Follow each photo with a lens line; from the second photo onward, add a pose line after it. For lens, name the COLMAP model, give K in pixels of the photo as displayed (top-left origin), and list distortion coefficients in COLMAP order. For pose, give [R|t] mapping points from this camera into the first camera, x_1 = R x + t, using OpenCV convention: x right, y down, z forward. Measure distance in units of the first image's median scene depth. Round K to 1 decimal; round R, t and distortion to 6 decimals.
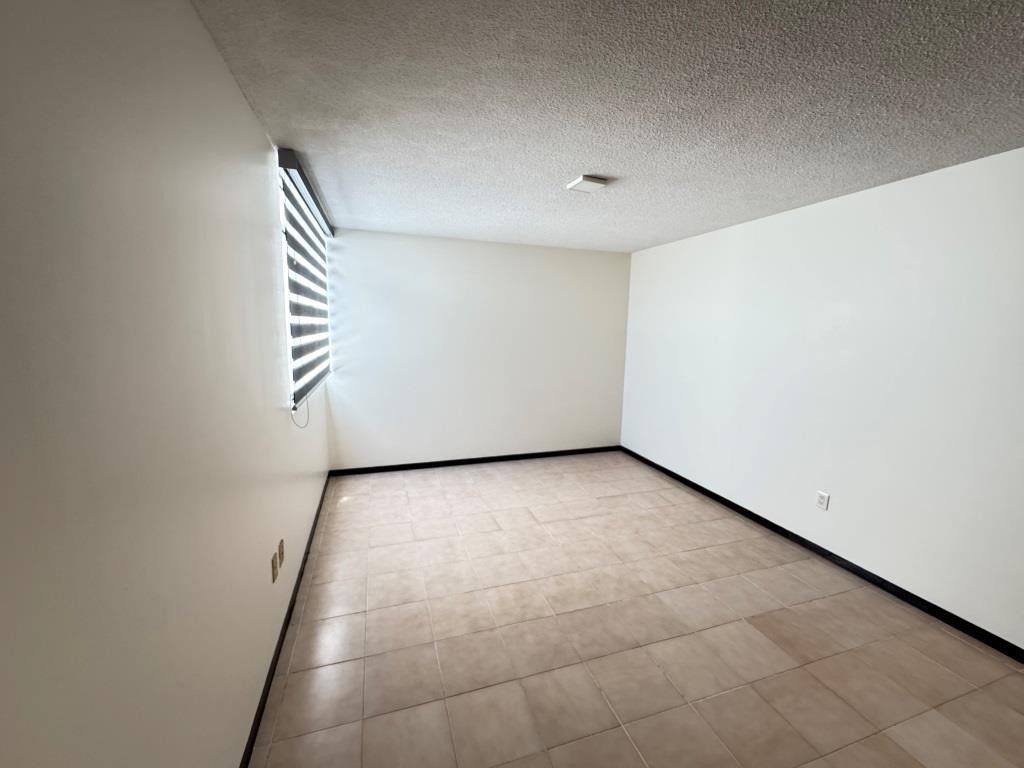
lens RADIAL K [[408.6, 0, 511.8], [0, 408.6, 382.0], [0, 0, 1]] dist [-0.000351, 0.000221]
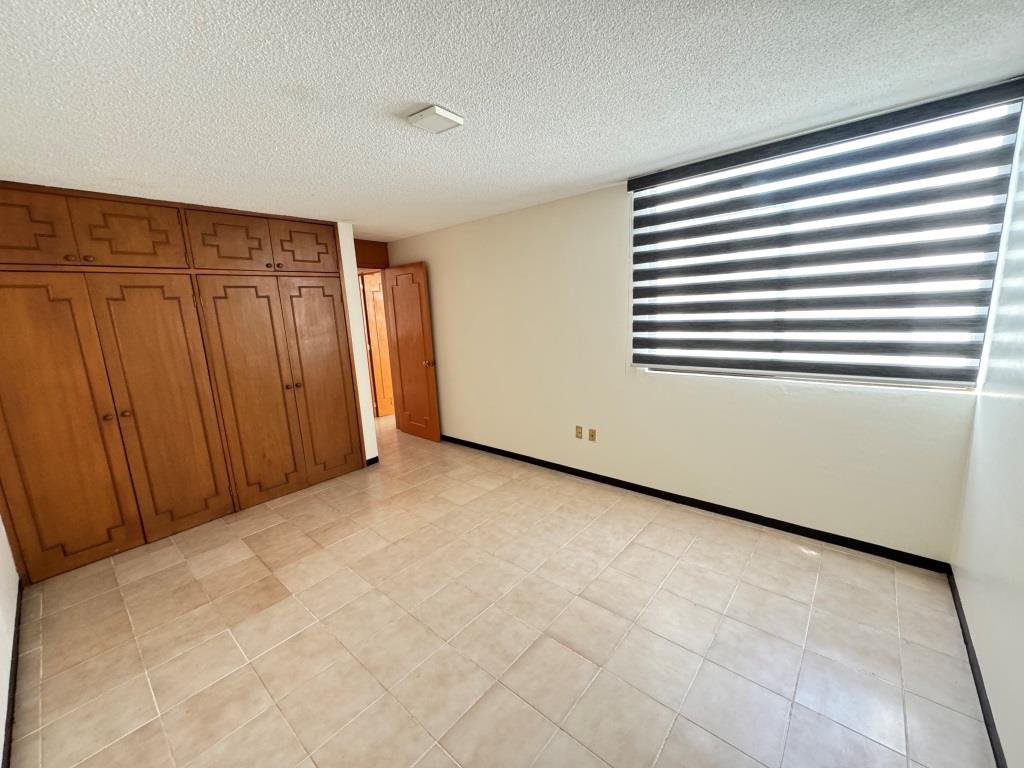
lens RADIAL K [[408.6, 0, 511.8], [0, 408.6, 382.0], [0, 0, 1]] dist [-0.000351, 0.000221]
pose [[-0.857762, 0.115825, -0.500828, 0.420068], [-0.039375, 0.956618, 0.288672, -0.210815], [0.512537, 0.267332, -0.815990, 1.535315]]
